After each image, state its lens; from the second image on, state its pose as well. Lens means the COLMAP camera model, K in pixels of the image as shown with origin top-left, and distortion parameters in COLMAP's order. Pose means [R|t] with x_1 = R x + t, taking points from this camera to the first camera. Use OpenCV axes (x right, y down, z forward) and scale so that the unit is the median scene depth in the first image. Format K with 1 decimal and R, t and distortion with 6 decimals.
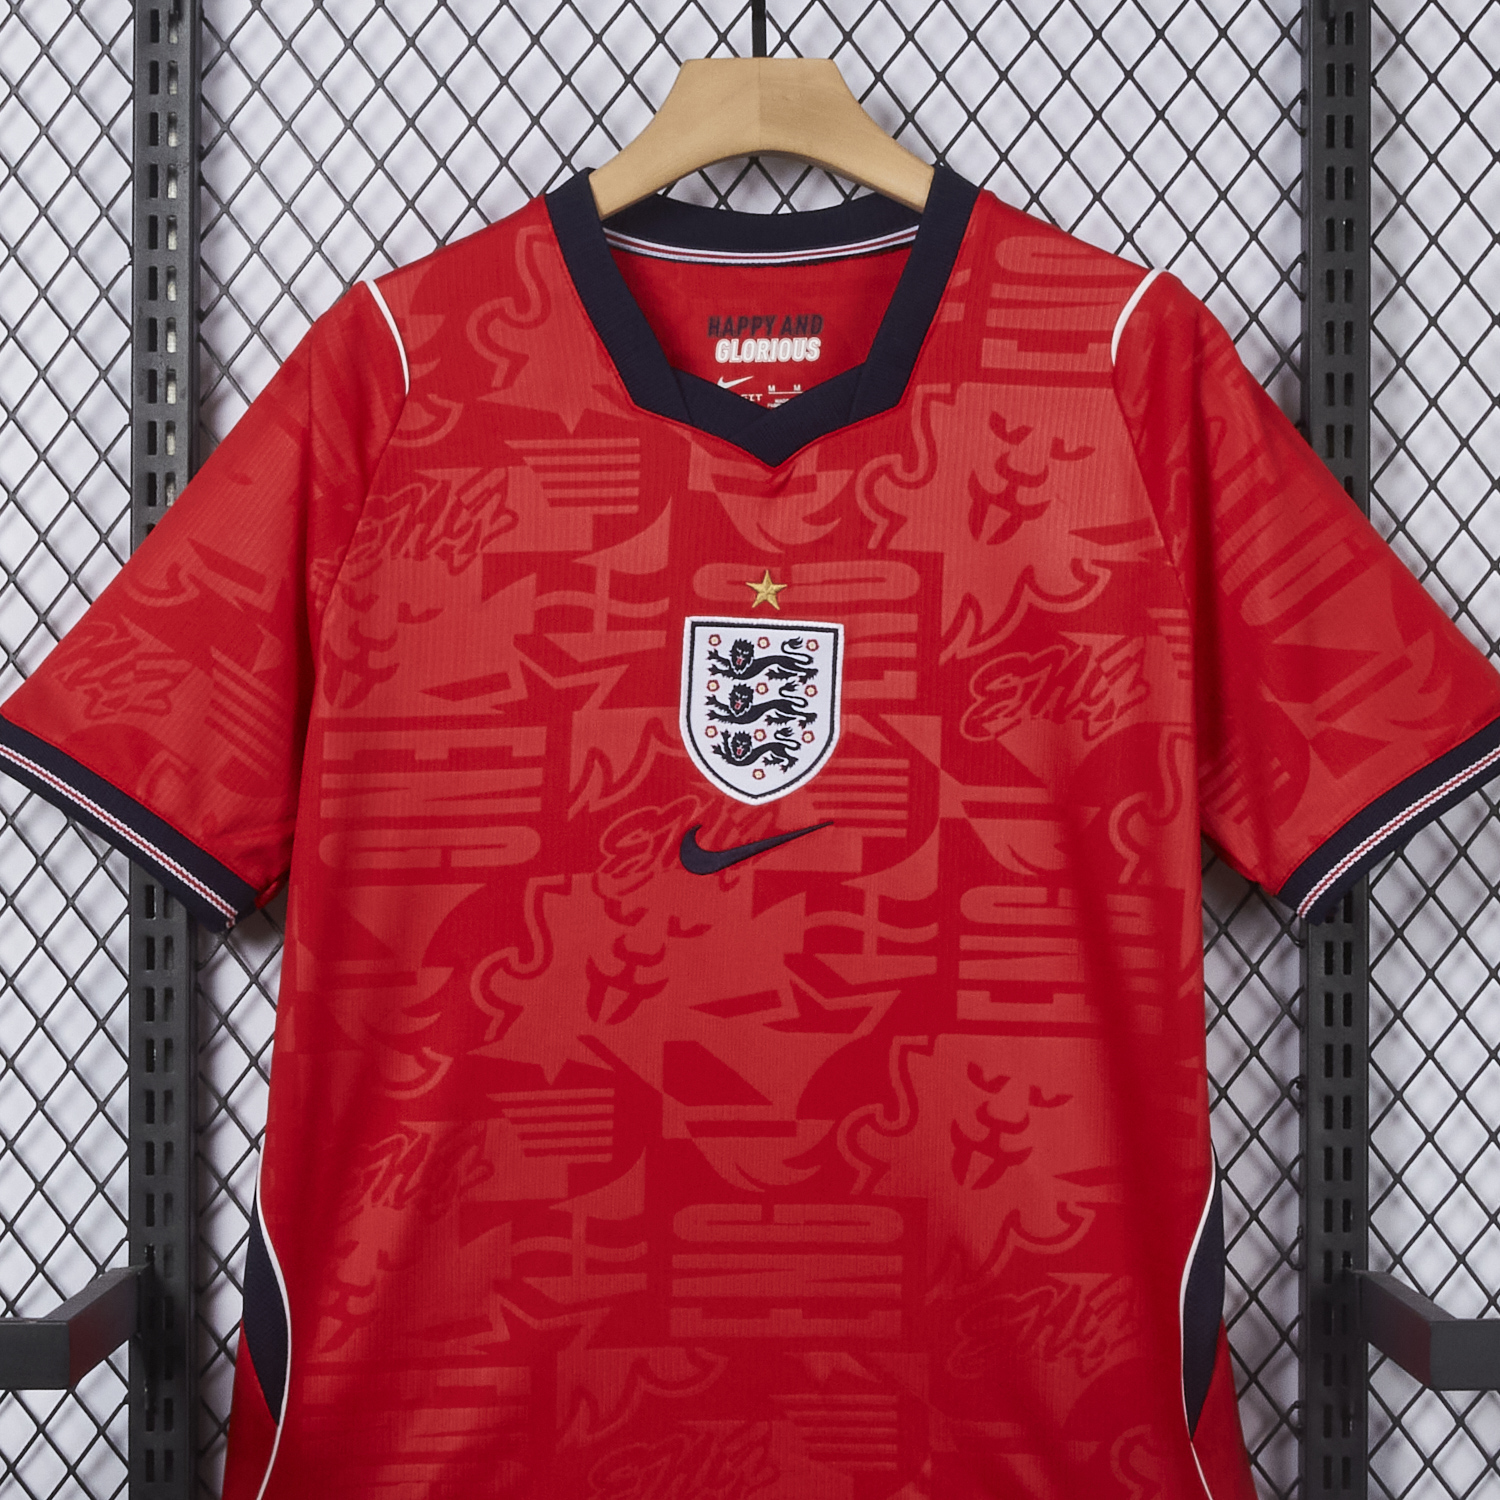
lens RADIAL K [[2838.7, 0, 750.0], [0, 2838.7, 750.0], [0, 0, 1]] dist [-0.003785, -0.069317]
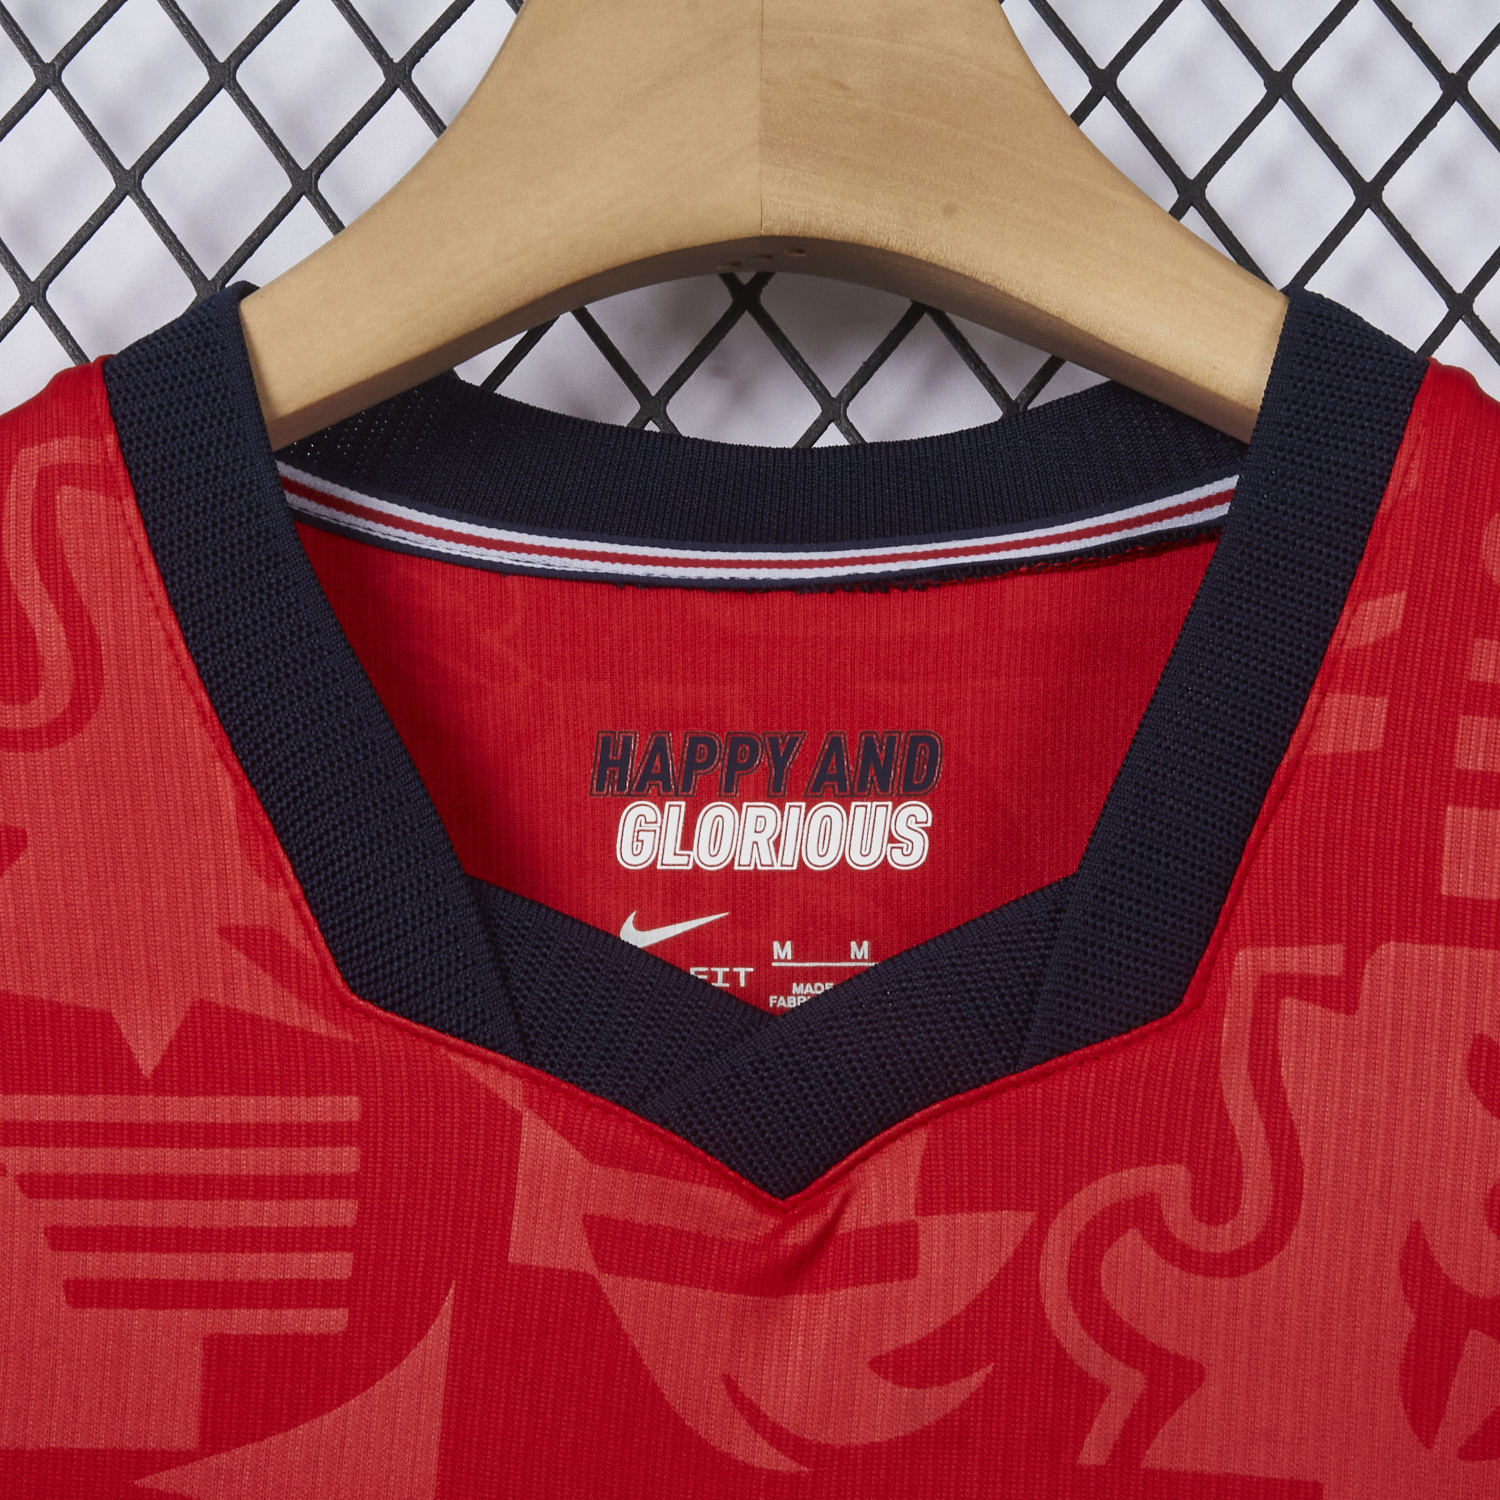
lens RADIAL K [[4290.4, 0, 750.0], [0, 4290.4, 750.0], [0, 0, 1]] dist [-0.043725, -0.838430]
pose [[0.999771, 0.019888, -0.007905, 0.007591], [-0.020969, 0.984172, -0.175974, -0.064565], [0.004280, 0.176099, 0.984363, 0.521778]]
